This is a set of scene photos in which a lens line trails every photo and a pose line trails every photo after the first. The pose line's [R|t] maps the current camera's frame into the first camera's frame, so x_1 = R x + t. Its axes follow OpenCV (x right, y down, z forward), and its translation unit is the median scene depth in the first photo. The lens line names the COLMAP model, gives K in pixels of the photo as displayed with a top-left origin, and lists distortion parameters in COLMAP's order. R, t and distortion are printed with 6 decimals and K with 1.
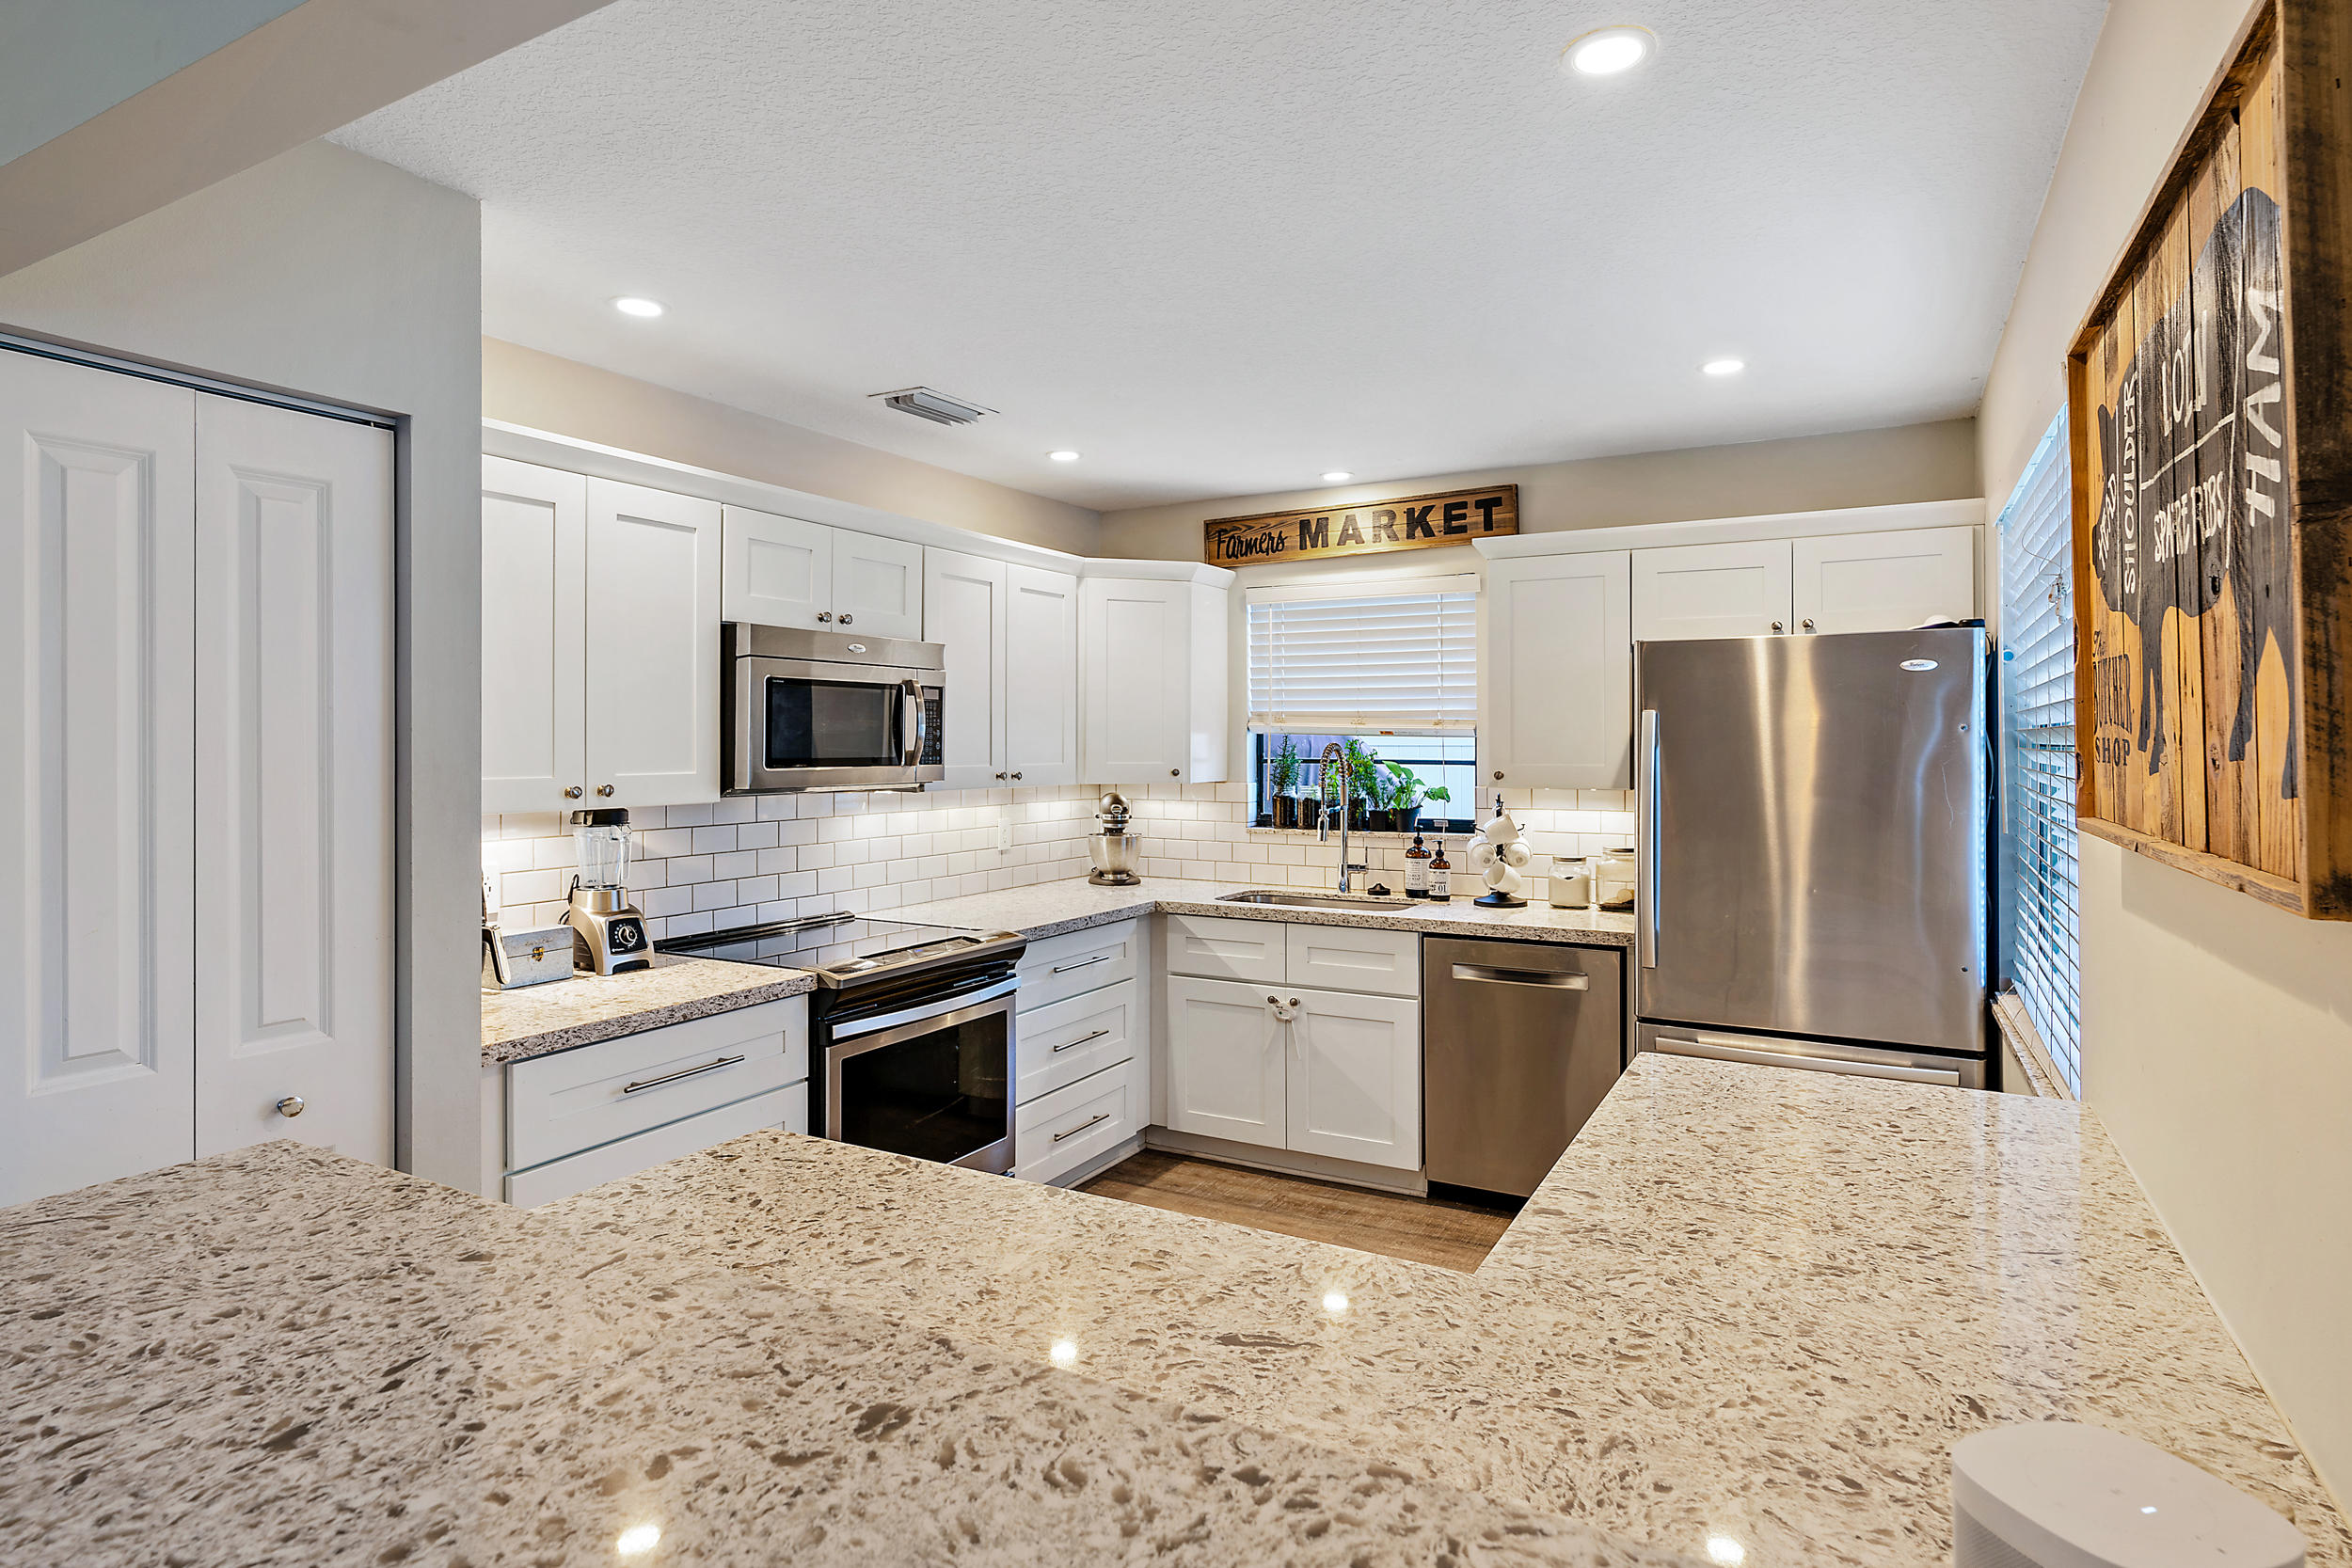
lens RADIAL K [[1251.9, 0, 1163.9], [0, 1251.9, 740.9], [0, 0, 1]] dist [-0.004386, 0.000113]
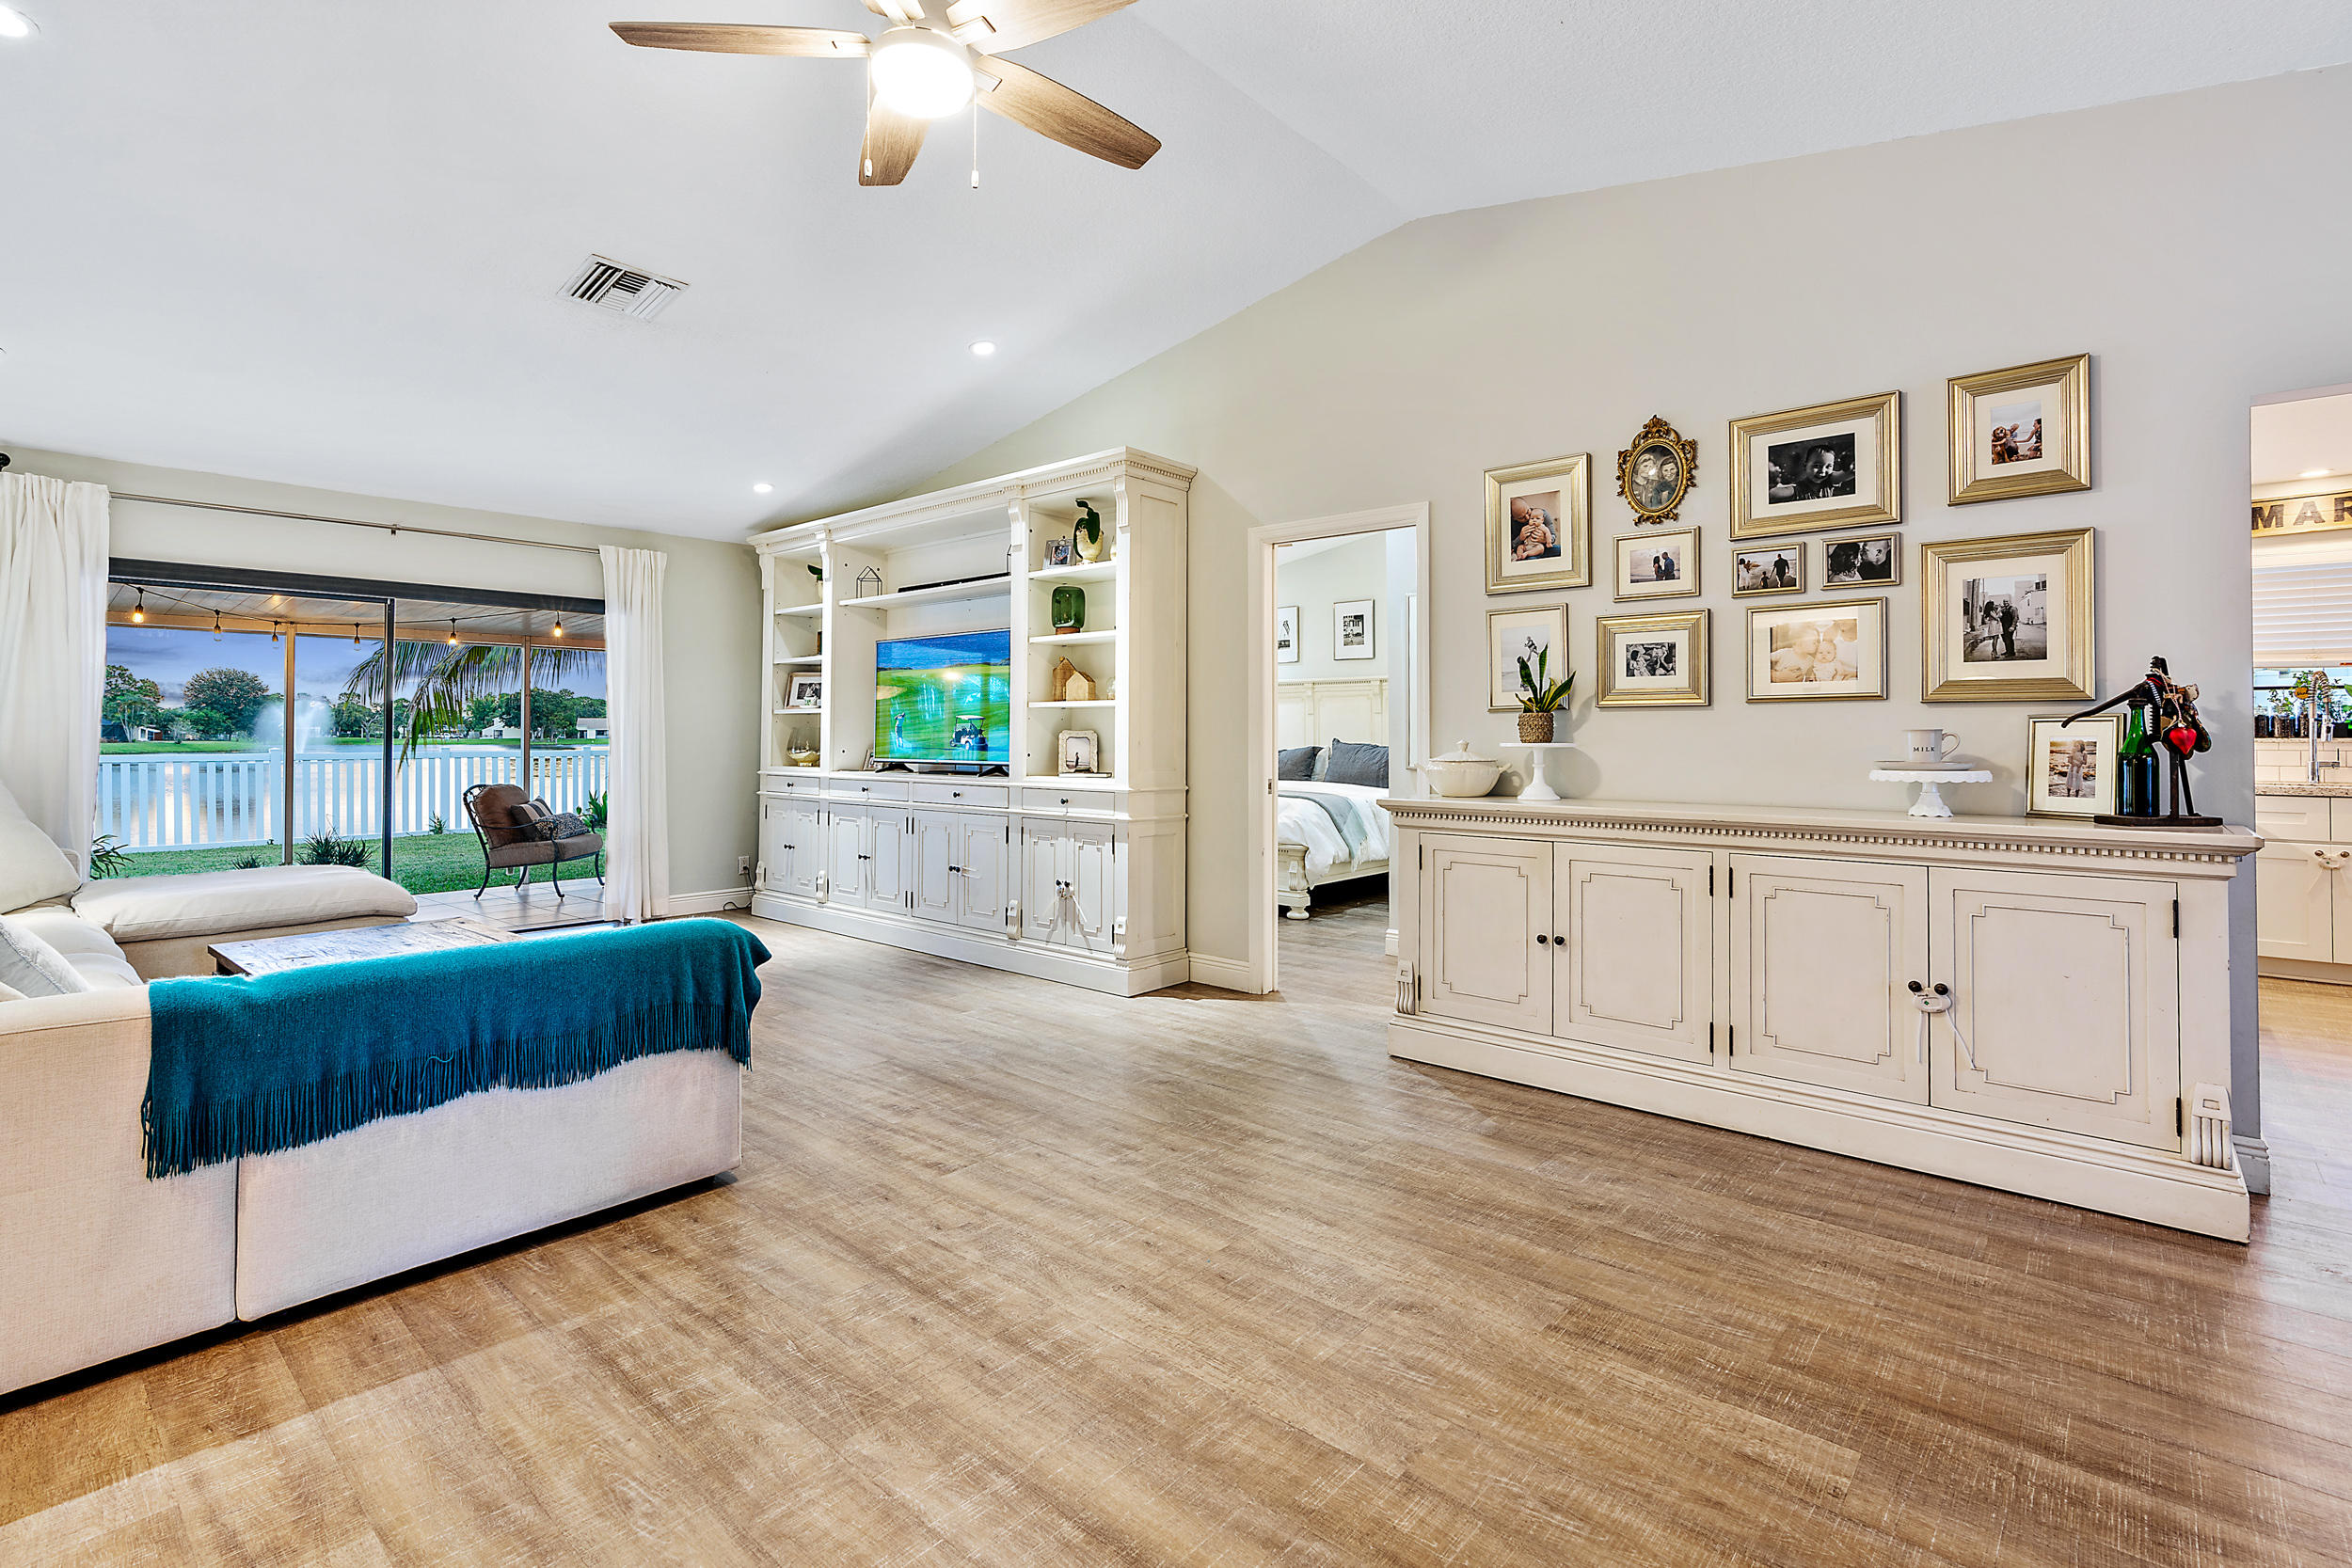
lens RADIAL K [[1063.9, 0, 1185.3], [0, 1063.9, 720.1], [0, 0, 1]] dist [-0.009795, 0.001718]
pose [[0.979246, -0.004032, -0.202636, -0.892404], [0.003008, 0.999981, -0.005359, 0.061765], [0.202654, 0.004638, 0.979239, -0.386574]]
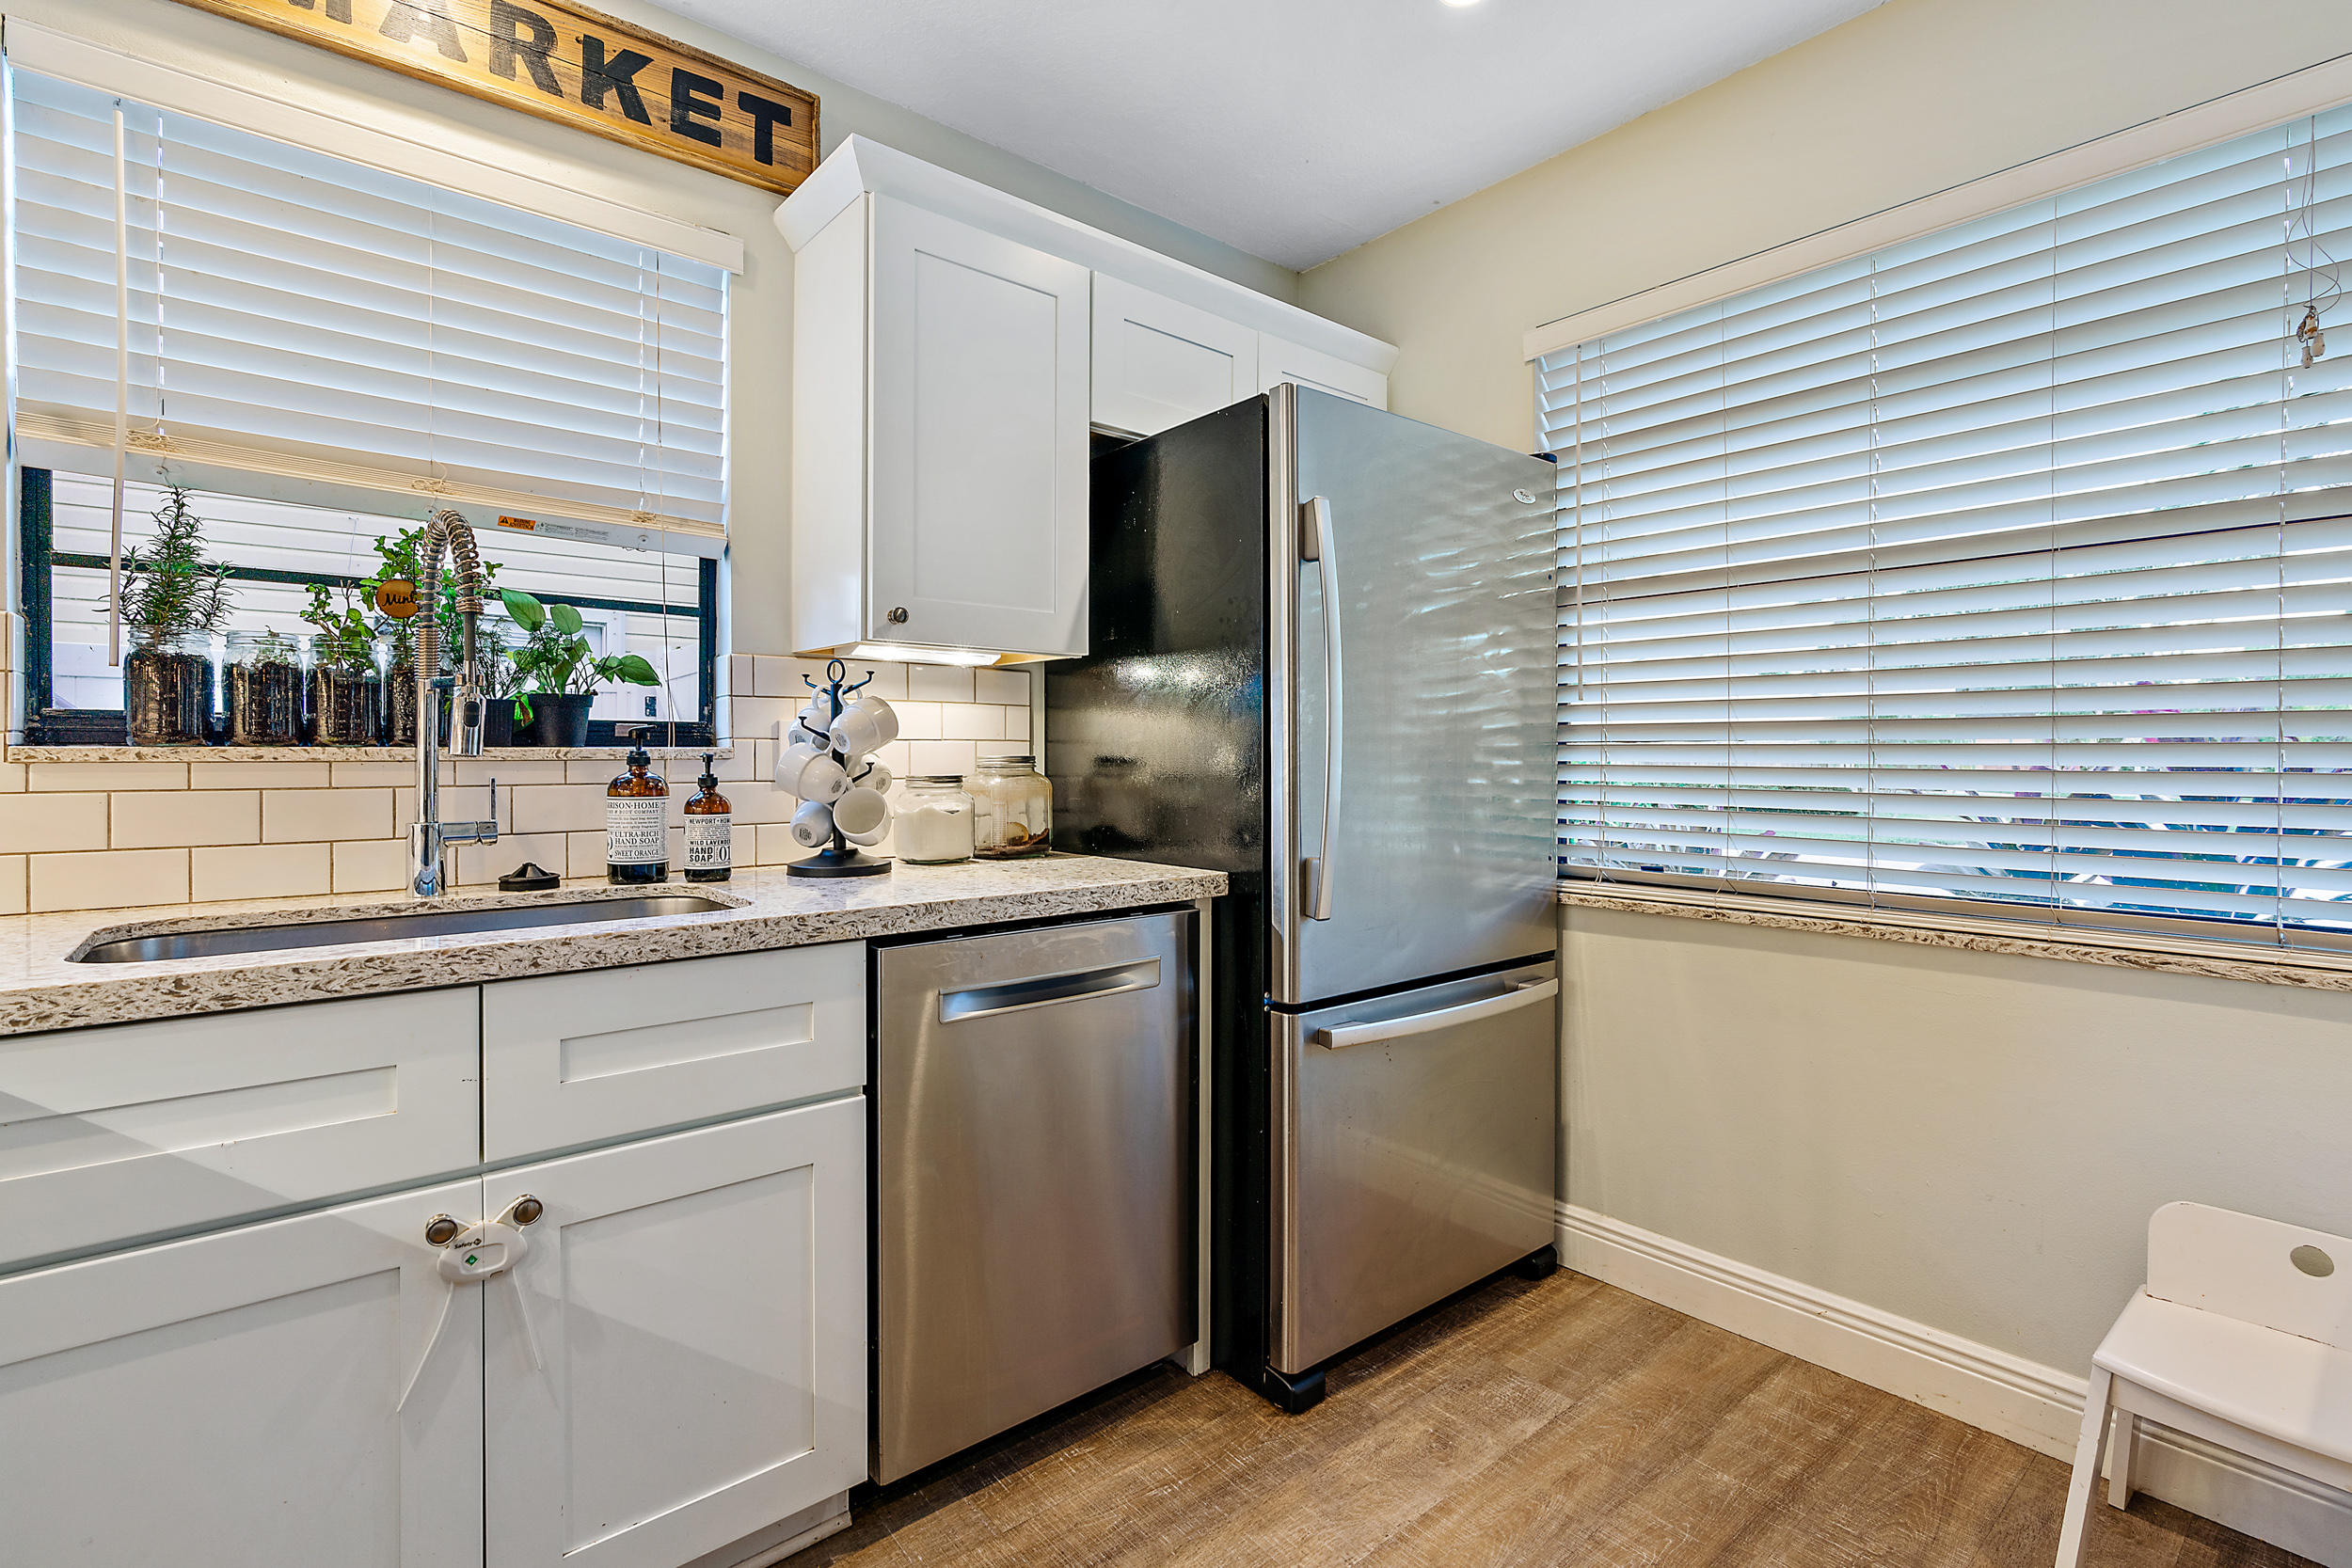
lens RADIAL K [[1063.9, 0, 1168.0], [0, 1063.9, 767.4], [0, 0, 1]] dist [-0.009795, 0.001718]
pose [[0.351455, -0.007331, 0.936176, -0.101229], [-0.003728, 0.999950, 0.009230, 0.083373], [-0.936197, -0.006734, 0.351410, 0.723329]]
